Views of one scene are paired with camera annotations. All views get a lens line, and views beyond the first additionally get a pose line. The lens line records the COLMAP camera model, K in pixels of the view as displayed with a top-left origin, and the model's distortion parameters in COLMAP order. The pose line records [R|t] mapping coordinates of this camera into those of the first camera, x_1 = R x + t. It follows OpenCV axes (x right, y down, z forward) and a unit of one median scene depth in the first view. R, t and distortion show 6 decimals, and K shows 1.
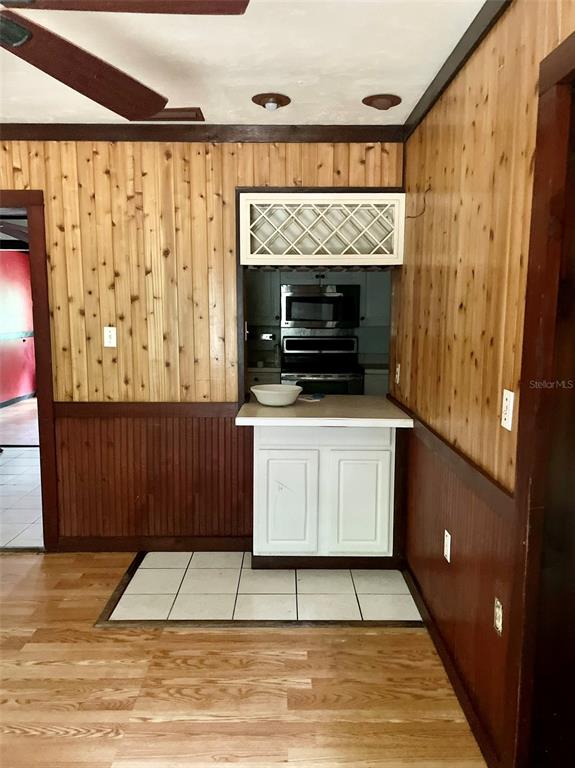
lens RADIAL K [[570.2, 0, 282.0], [0, 570.2, 385.9], [0, 0, 1]] dist [0.062940, -0.103464]
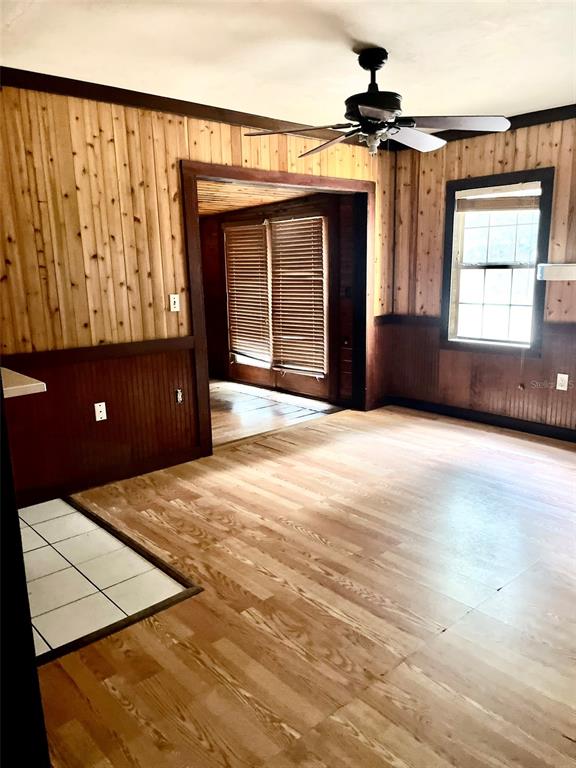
lens RADIAL K [[570.2, 0, 286.8], [0, 570.2, 389.9], [0, 0, 1]] dist [0.062940, -0.103464]
pose [[-0.637689, -0.161166, 0.753245, -1.228458], [0.114155, 0.947297, 0.299328, -0.192137], [-0.761788, 0.276864, -0.585683, 1.541939]]
